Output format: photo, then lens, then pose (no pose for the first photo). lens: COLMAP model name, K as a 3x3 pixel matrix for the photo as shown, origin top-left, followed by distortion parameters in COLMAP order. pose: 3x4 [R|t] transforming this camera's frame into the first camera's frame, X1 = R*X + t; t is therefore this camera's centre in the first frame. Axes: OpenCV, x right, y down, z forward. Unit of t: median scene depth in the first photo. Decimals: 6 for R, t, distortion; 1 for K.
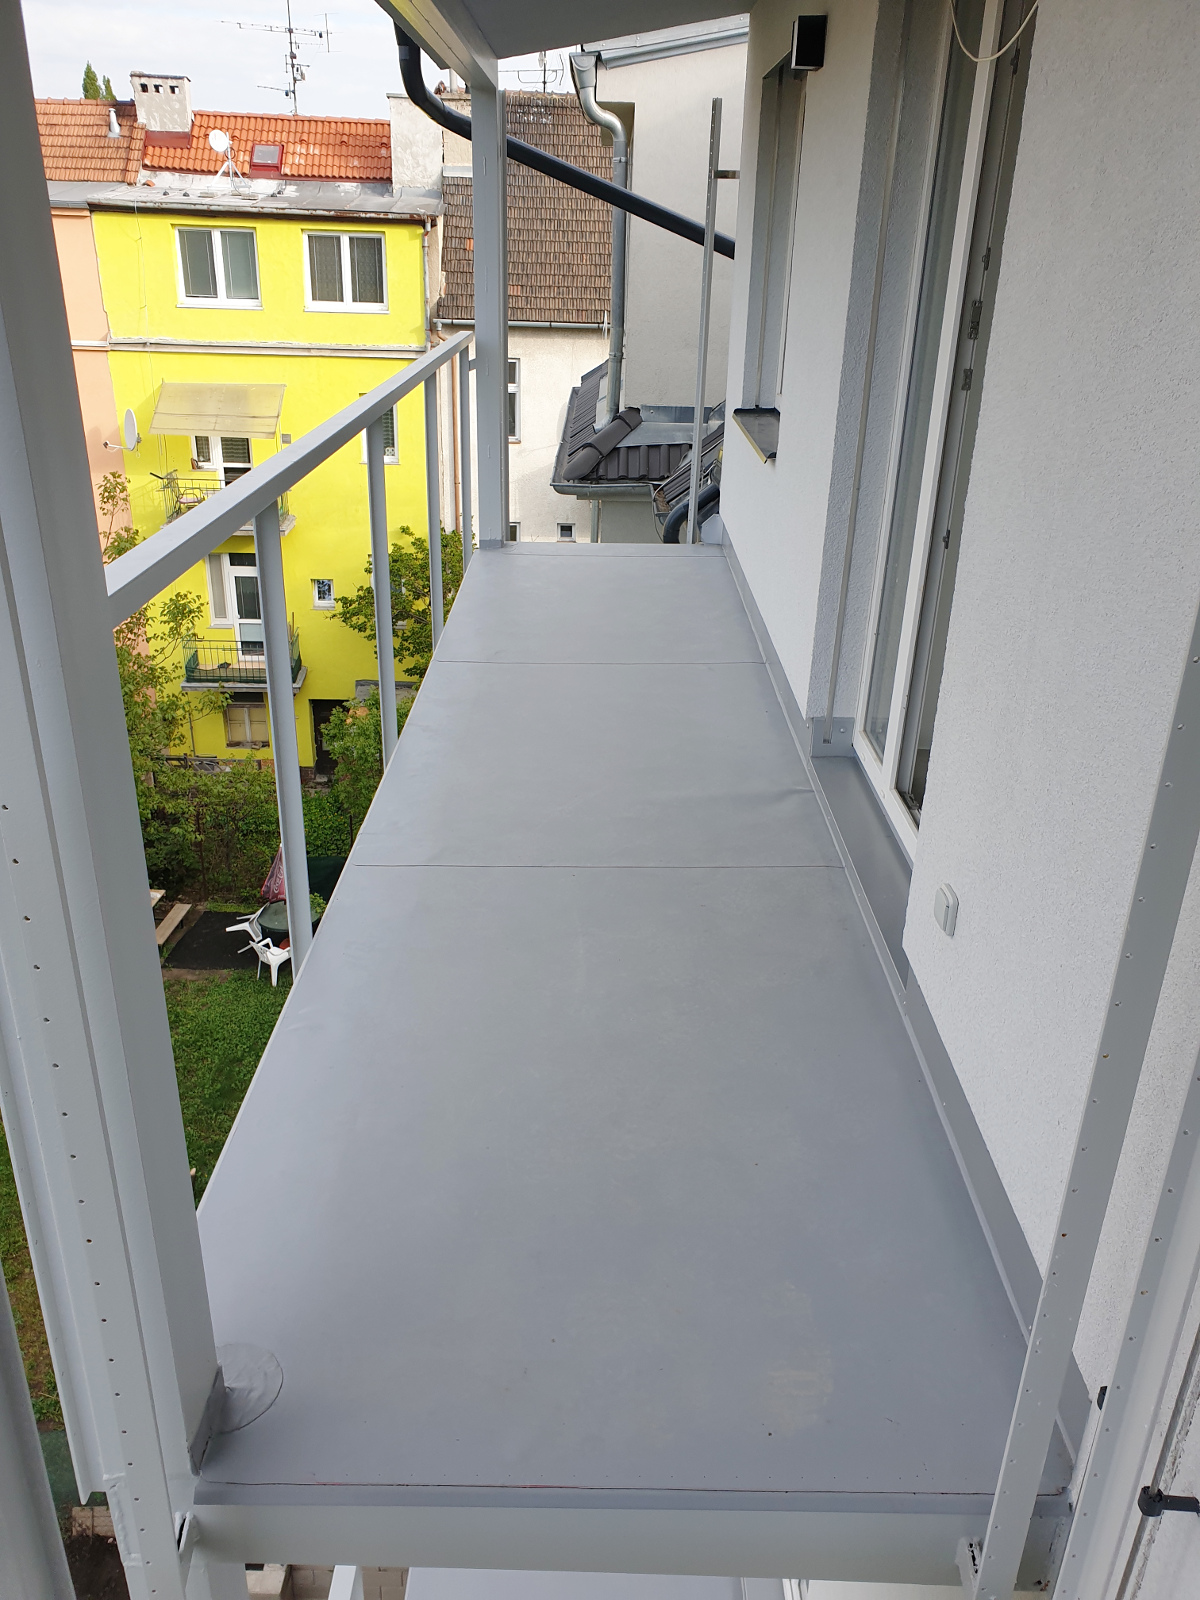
lens RADIAL K [[1232.5, 0, 605.3], [0, 1232.5, 849.6], [0, 0, 1]] dist [-0.001440, 0.031289]
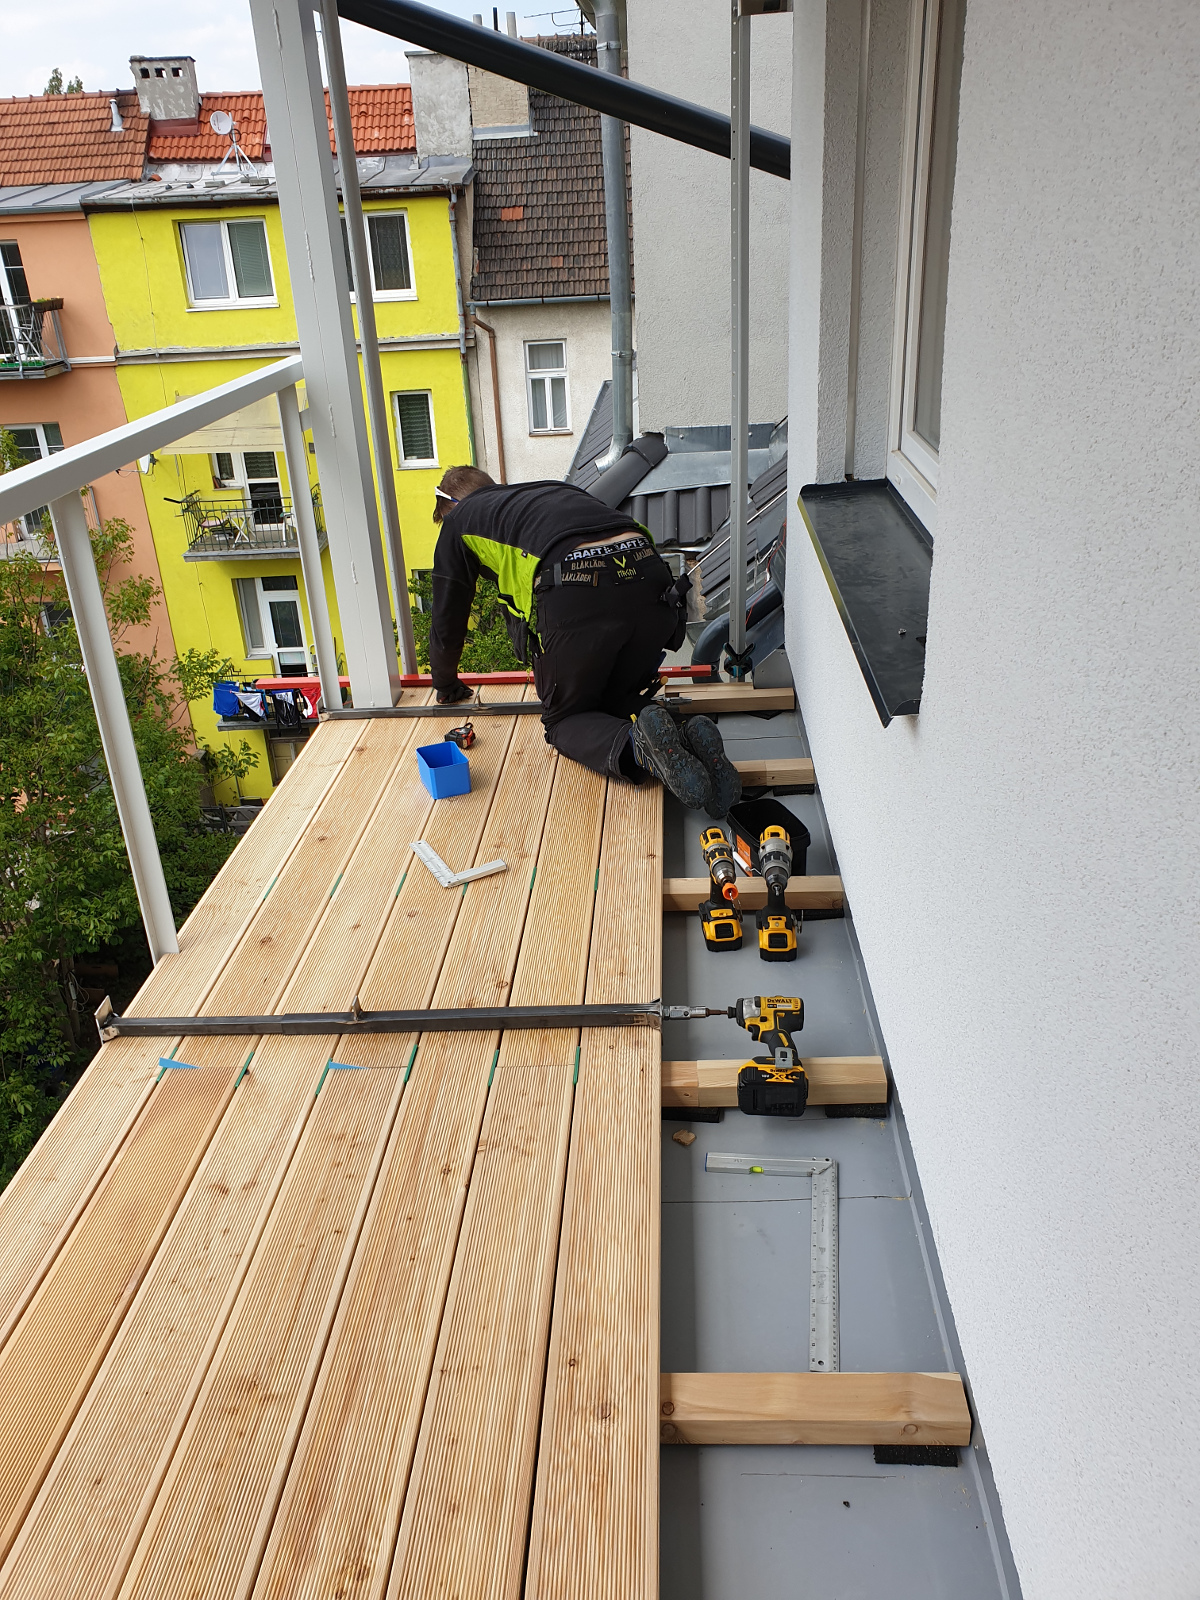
lens RADIAL K [[1235.2, 0, 599.2], [0, 1235.2, 828.7], [0, 0, 1]] dist [-0.002758, 0.040217]
pose [[0.995315, -0.045438, -0.085342, 0.014071], [0.046172, 0.998911, 0.006646, -0.053228], [0.084947, -0.010556, 0.996330, 0.118031]]
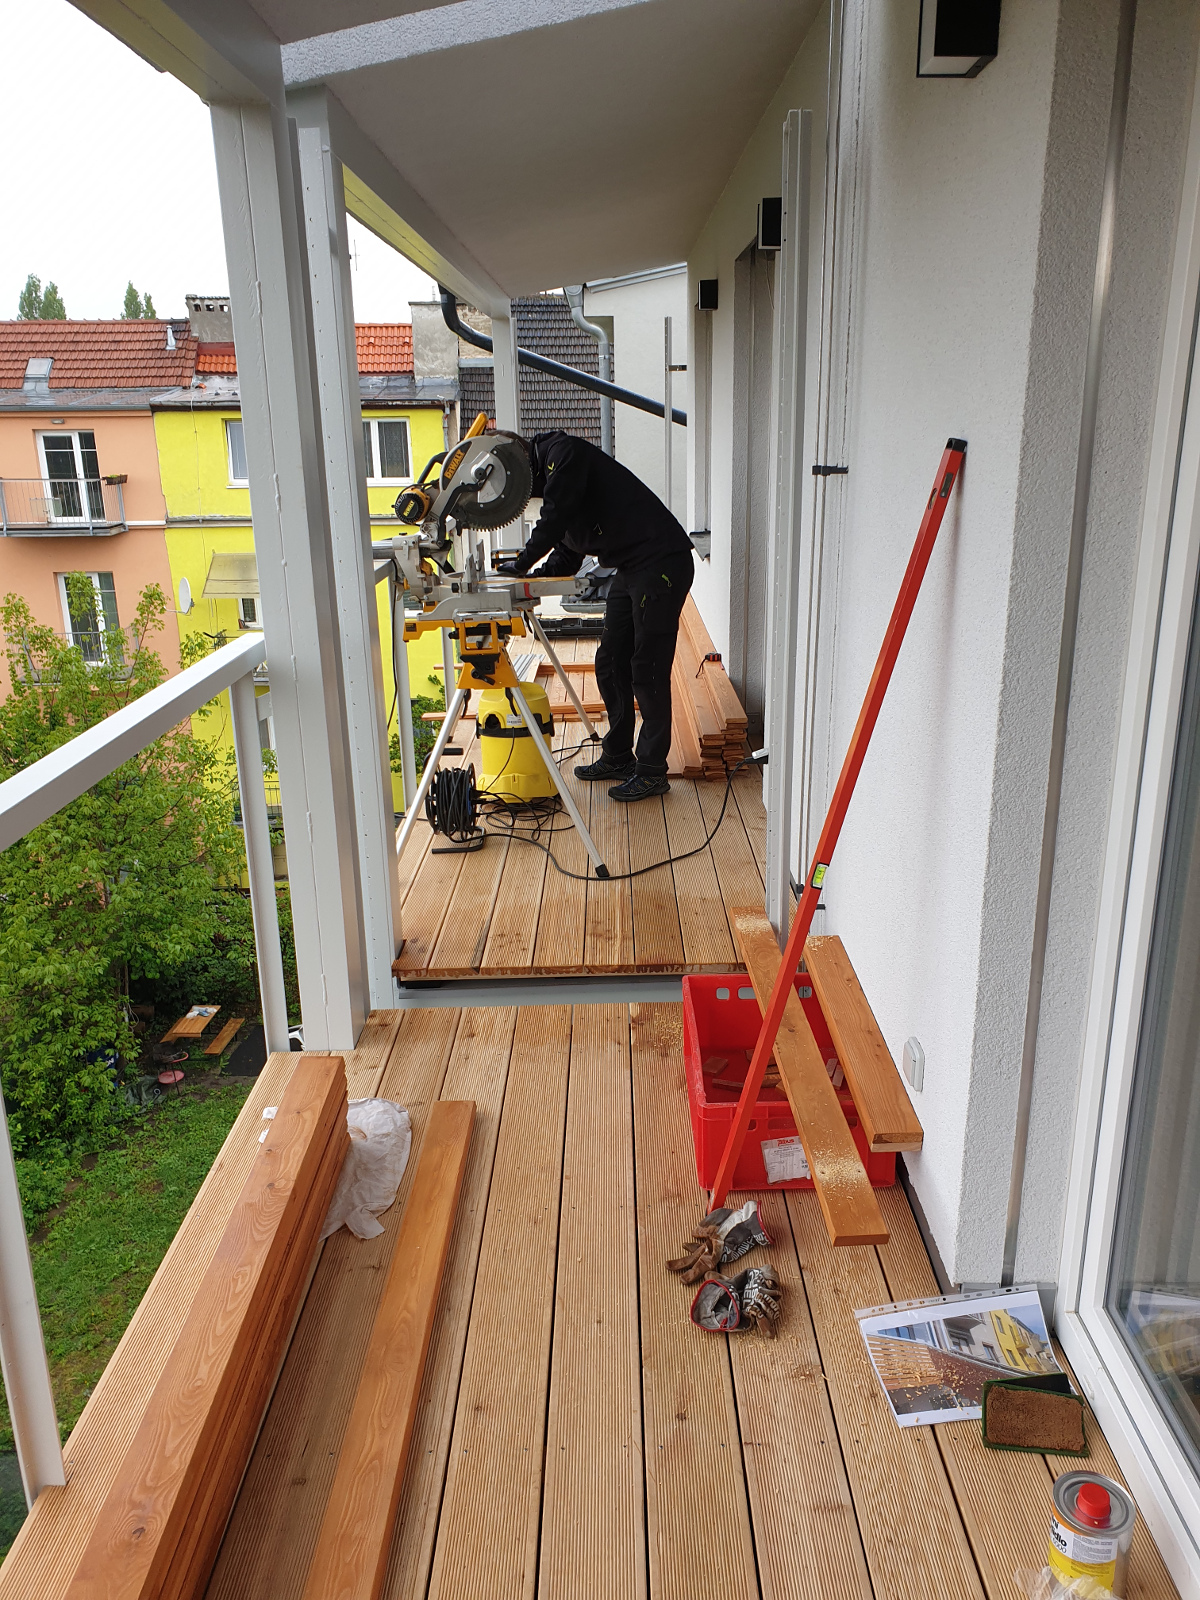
lens RADIAL K [[1224.0, 0, 607.4], [0, 1224.0, 863.7], [0, 0, 1]] dist [0.015975, 0.003789]
pose [[0.999036, -0.040920, -0.015885, 0.004577], [0.039000, 0.993542, -0.106553, 0.034786], [0.020142, 0.105831, 0.994180, -0.072680]]
